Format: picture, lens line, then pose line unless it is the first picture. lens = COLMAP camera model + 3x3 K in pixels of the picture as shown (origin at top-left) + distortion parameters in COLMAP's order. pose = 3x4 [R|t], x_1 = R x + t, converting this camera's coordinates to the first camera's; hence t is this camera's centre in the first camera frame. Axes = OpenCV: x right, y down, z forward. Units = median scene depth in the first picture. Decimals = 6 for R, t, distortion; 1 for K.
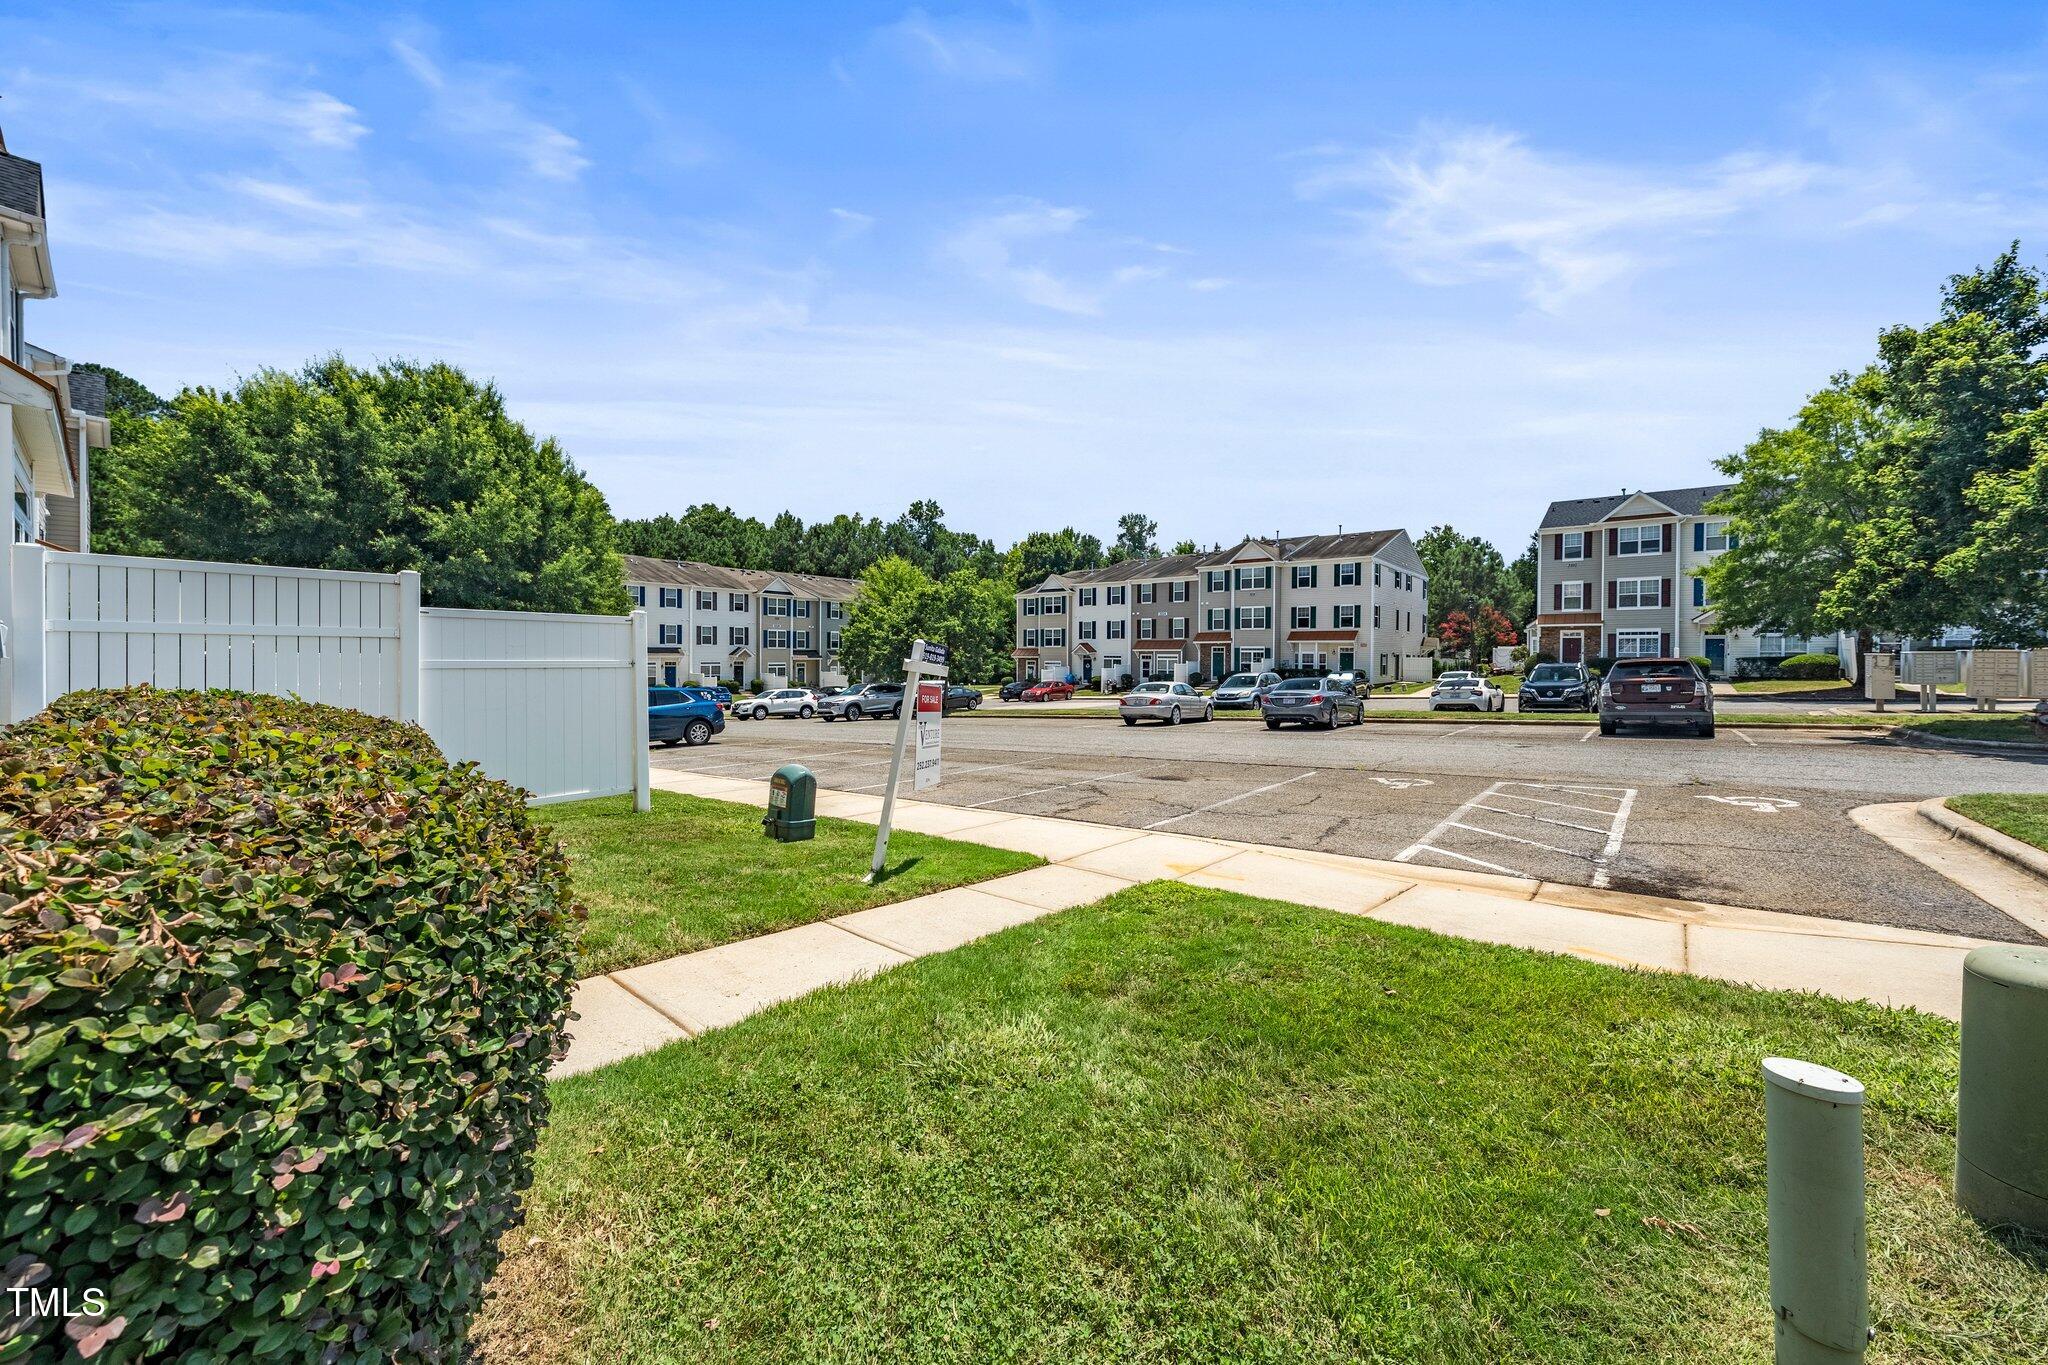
lens RADIAL K [[758.8, 0, 1027.8], [0, 758.8, 667.0], [0, 0, 1]] dist [-0.000654, 0.000204]
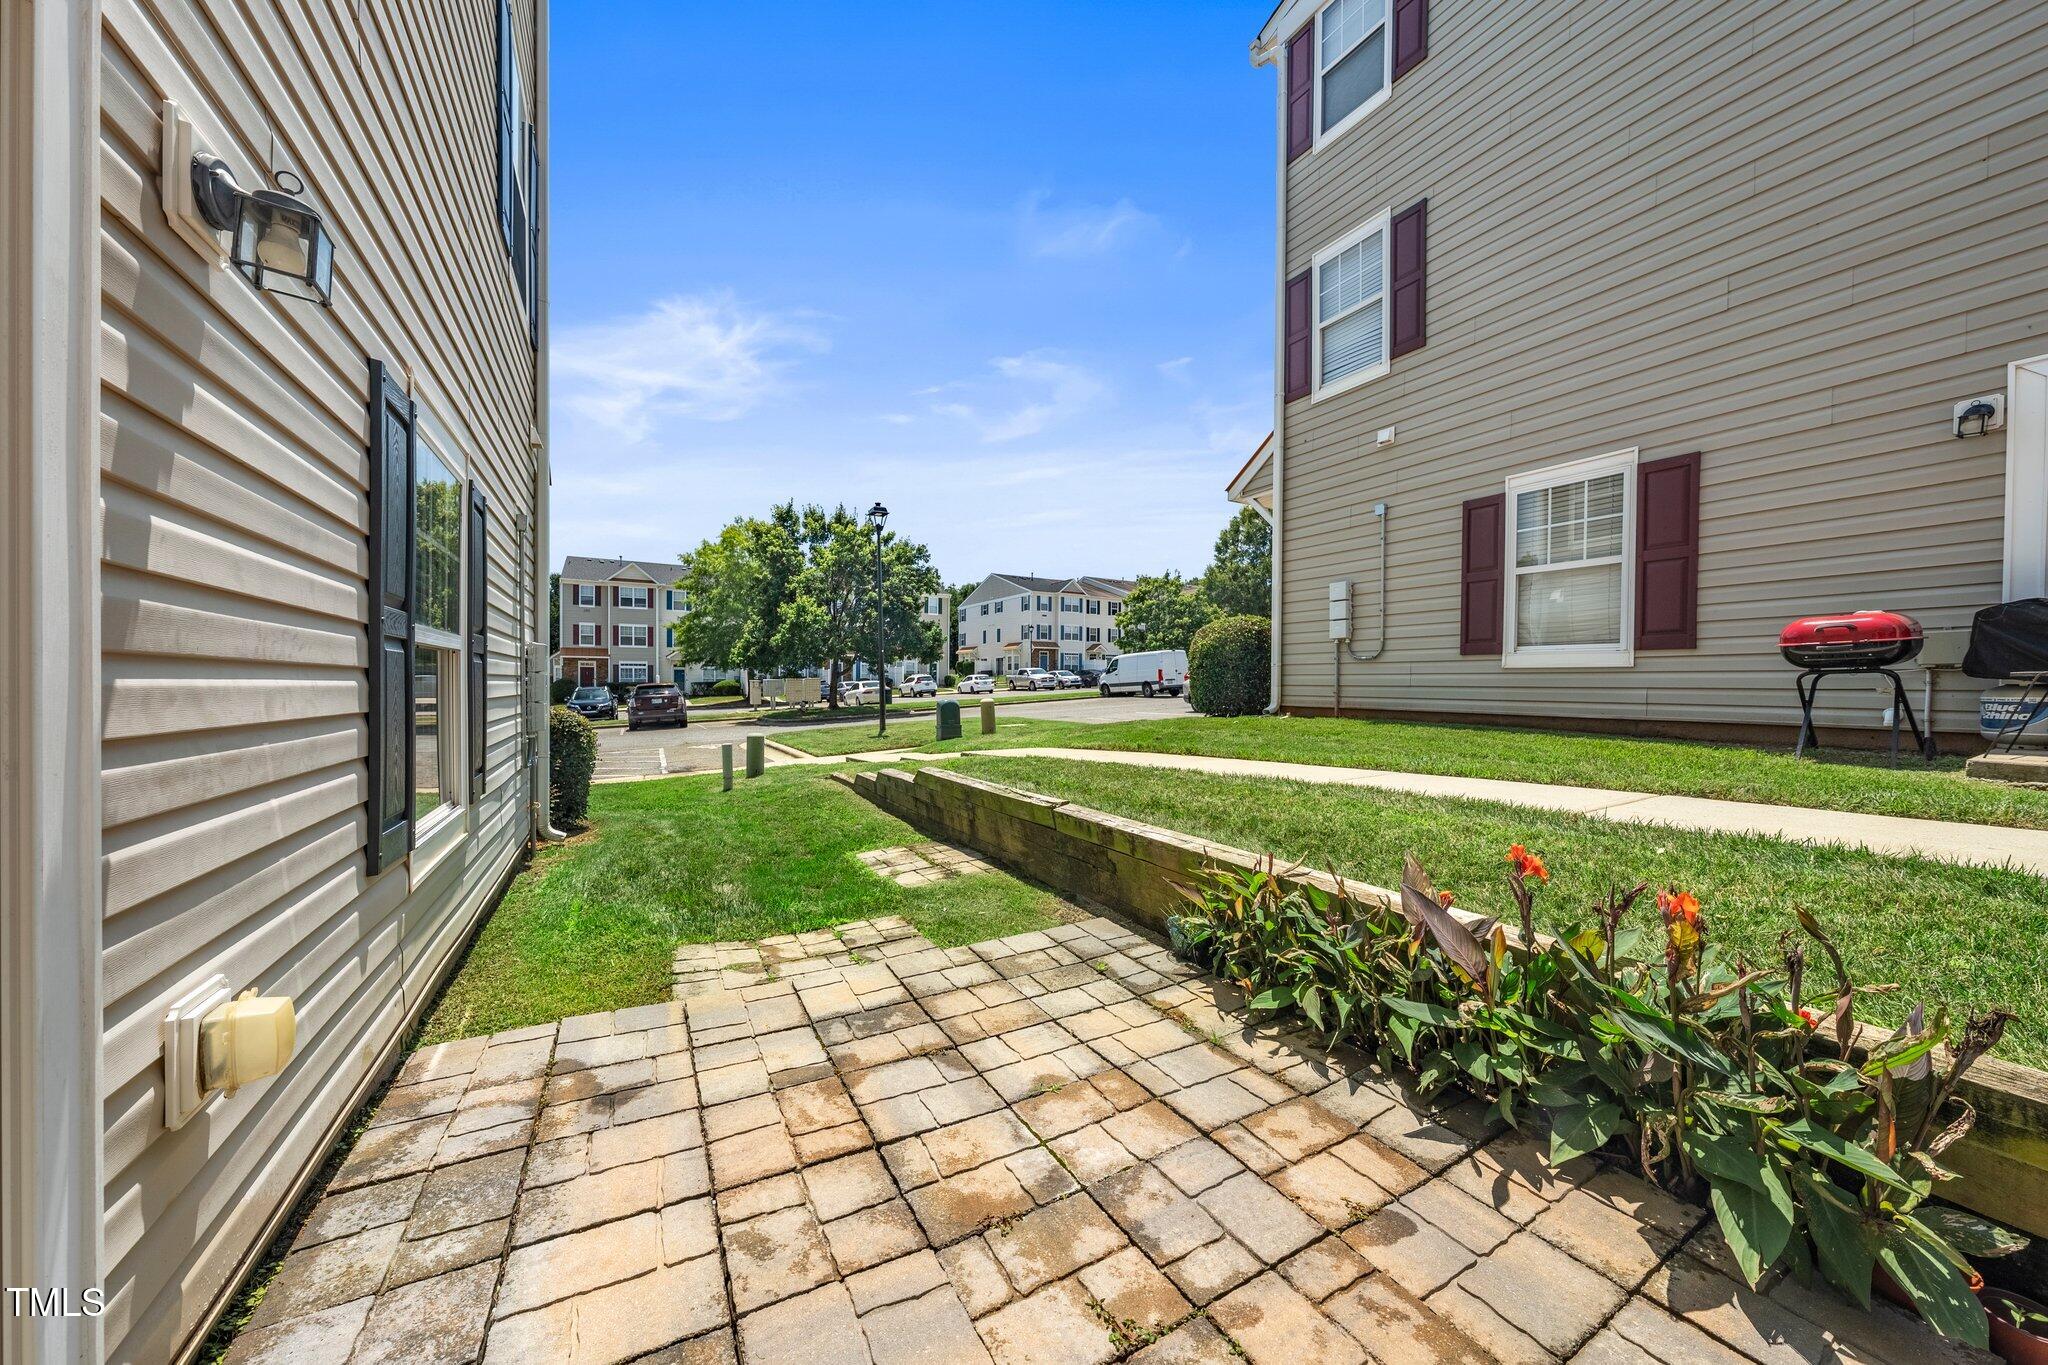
lens RADIAL K [[726.7, 0, 1024.1], [0, 726.7, 687.4], [0, 0, 1]] dist [0.000216, 0.000001]
pose [[0.374233, -0.007507, 0.927304, -0.189354], [0.011308, 0.999930, 0.003531, -0.000120], [-0.927266, 0.009164, 0.374292, -0.186588]]
